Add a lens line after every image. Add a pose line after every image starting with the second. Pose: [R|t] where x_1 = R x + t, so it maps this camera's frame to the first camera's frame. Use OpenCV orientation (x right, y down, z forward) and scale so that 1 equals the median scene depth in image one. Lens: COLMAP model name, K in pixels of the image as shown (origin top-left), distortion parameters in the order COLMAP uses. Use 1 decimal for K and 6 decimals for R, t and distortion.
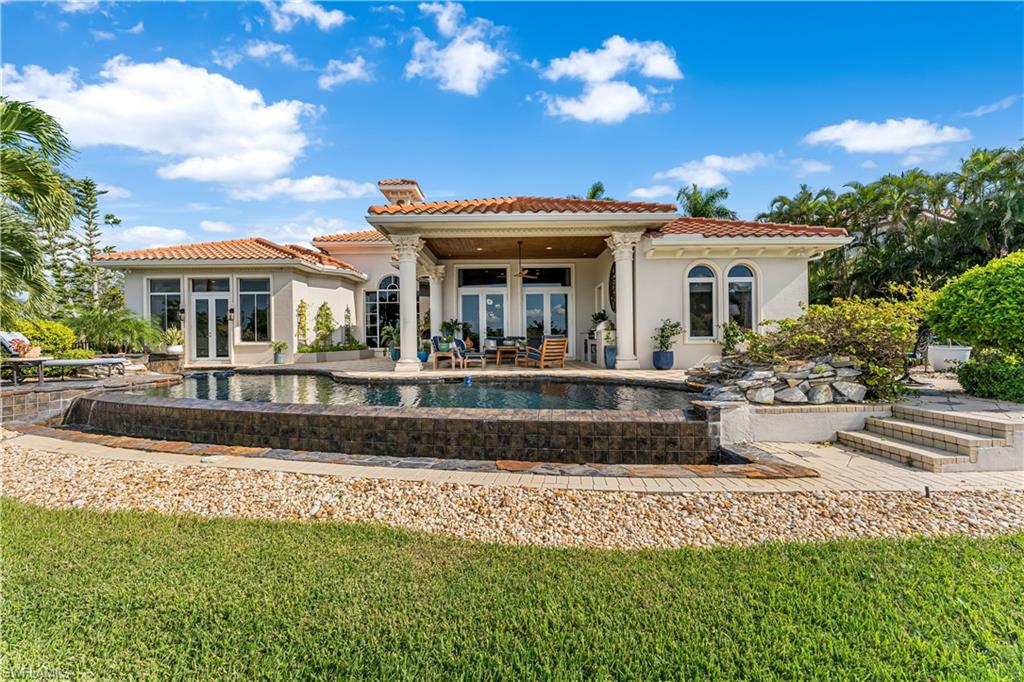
lens RADIAL K [[417.0, 0, 509.0], [0, 417.0, 335.5], [0, 0, 1]] dist [0.001339, 0.000077]
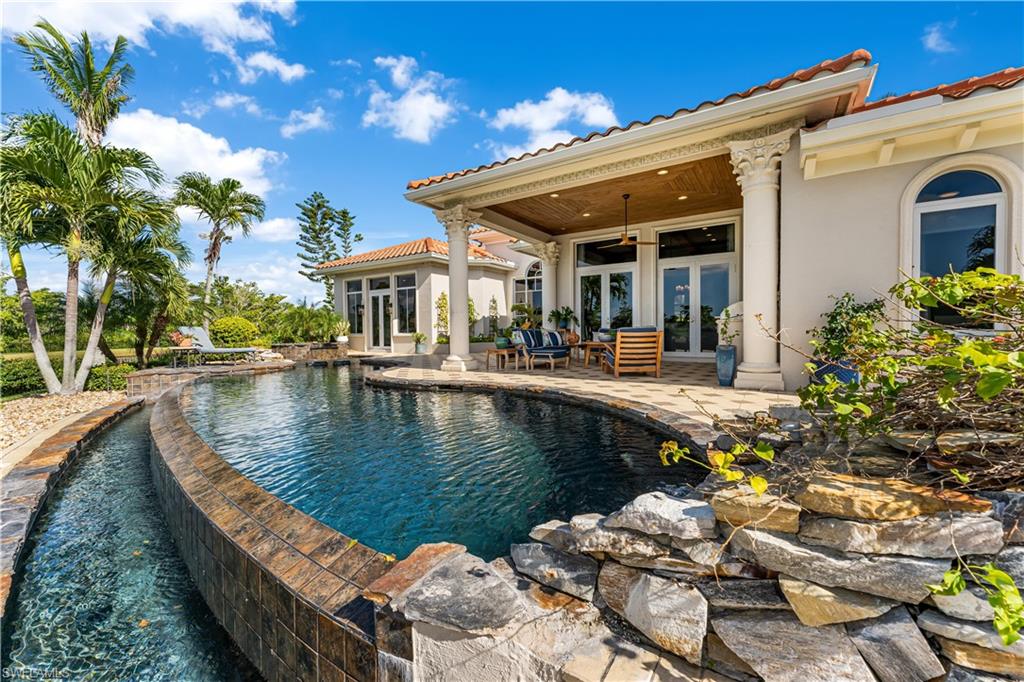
lens RADIAL K [[399.3, 0, 557.4], [0, 399.3, 339.0], [0, 0, 1]] dist [0.001992, 0.000168]
pose [[0.830859, 0.015656, -0.556263, 0.304164], [0.006418, 0.999268, 0.037710, -0.006243], [0.556446, -0.034901, 0.830150, 0.351782]]
